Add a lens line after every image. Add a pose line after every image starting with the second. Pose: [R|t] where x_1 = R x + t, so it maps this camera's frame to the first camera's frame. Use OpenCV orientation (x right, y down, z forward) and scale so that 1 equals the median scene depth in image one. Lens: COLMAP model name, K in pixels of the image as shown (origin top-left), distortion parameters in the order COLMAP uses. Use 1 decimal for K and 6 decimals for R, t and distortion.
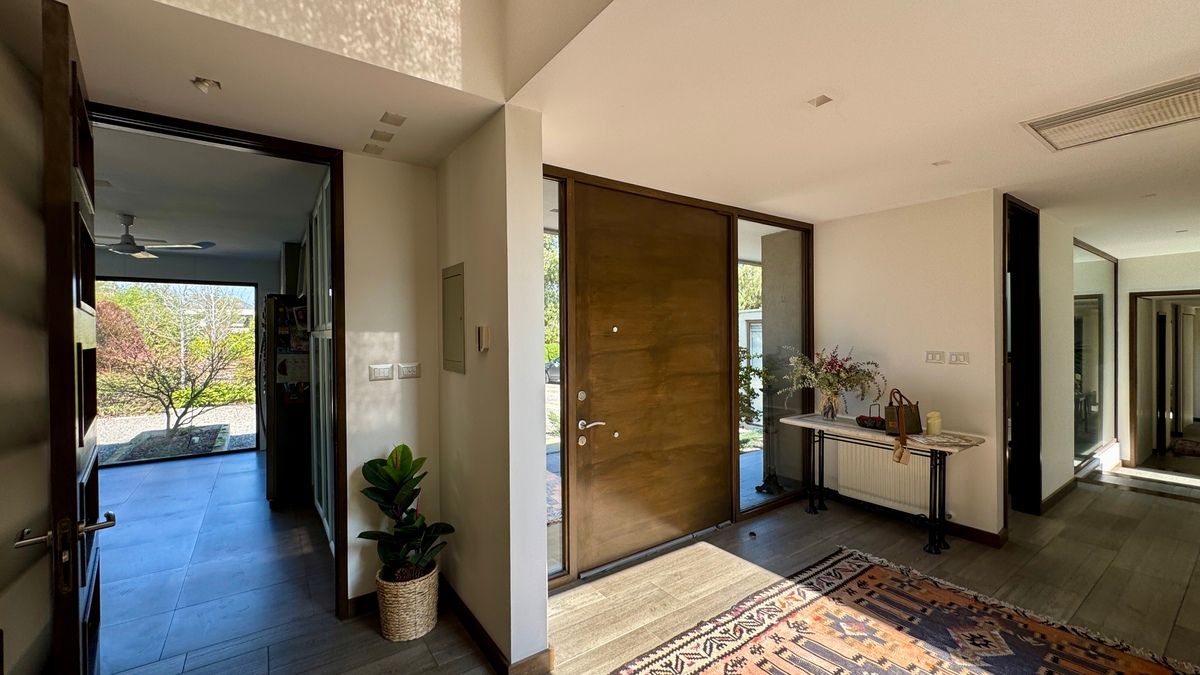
lens RADIAL K [[478.6, 0, 602.0], [0, 478.6, 338.5], [0, 0, 1]] dist [-0.000858, 0.000483]
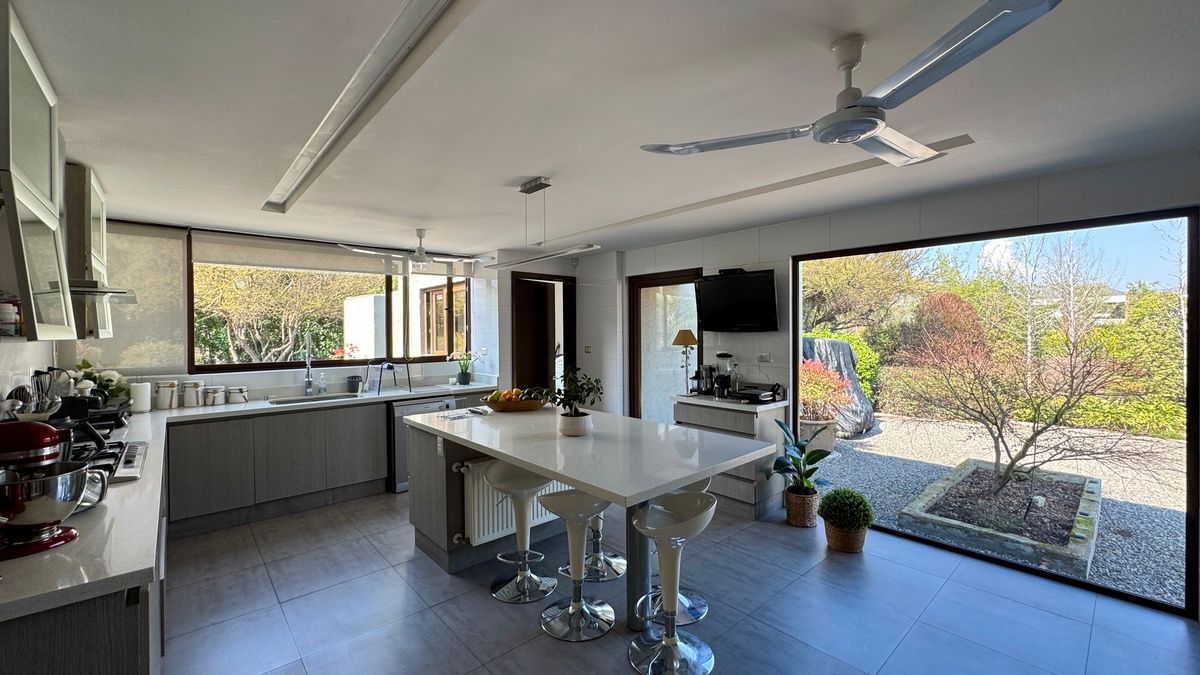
lens RADIAL K [[478.6, 0, 598.7], [0, 478.6, 334.5], [0, 0, 1]] dist [-0.000858, 0.000483]
pose [[0.110001, 0.011974, -0.993859, -0.308119], [-0.004260, 0.999924, 0.011575, -0.007807], [0.993922, 0.002960, 0.110044, 0.374244]]
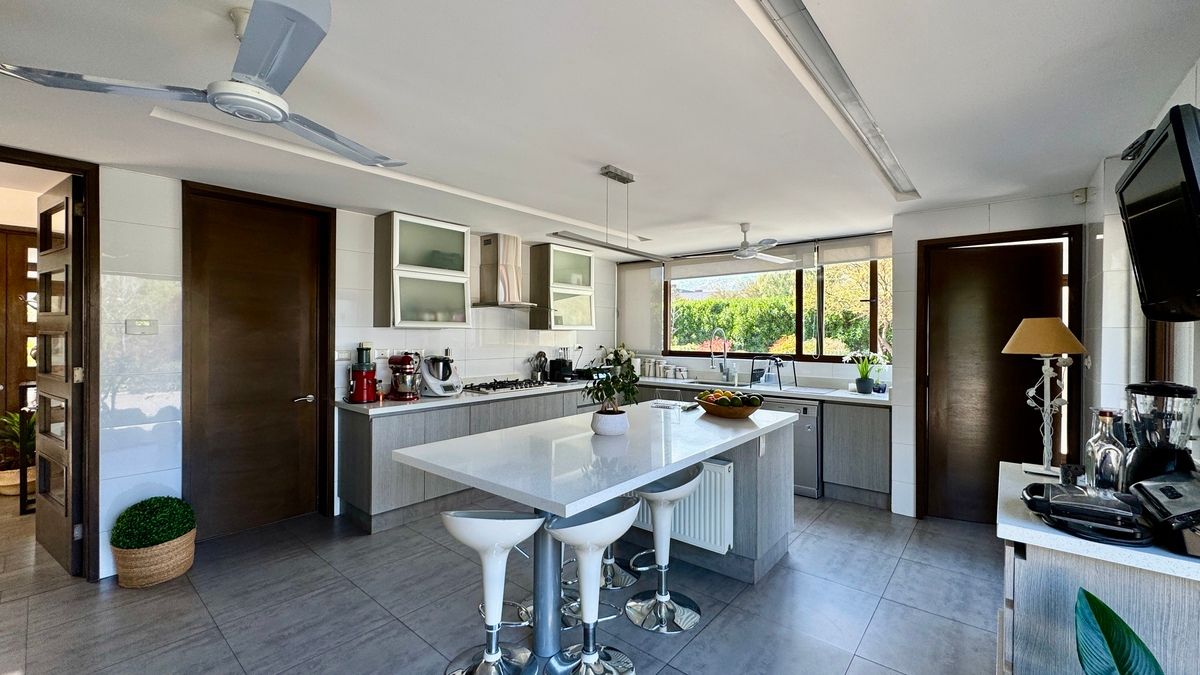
lens RADIAL K [[478.6, 0, 595.4], [0, 478.6, 336.7], [0, 0, 1]] dist [-0.000858, 0.000483]
pose [[-0.972964, 0.003547, -0.230928, -0.774447], [-0.000666, 0.999835, 0.018162, 0.001384], [0.230955, 0.017825, -0.972801, 0.971093]]
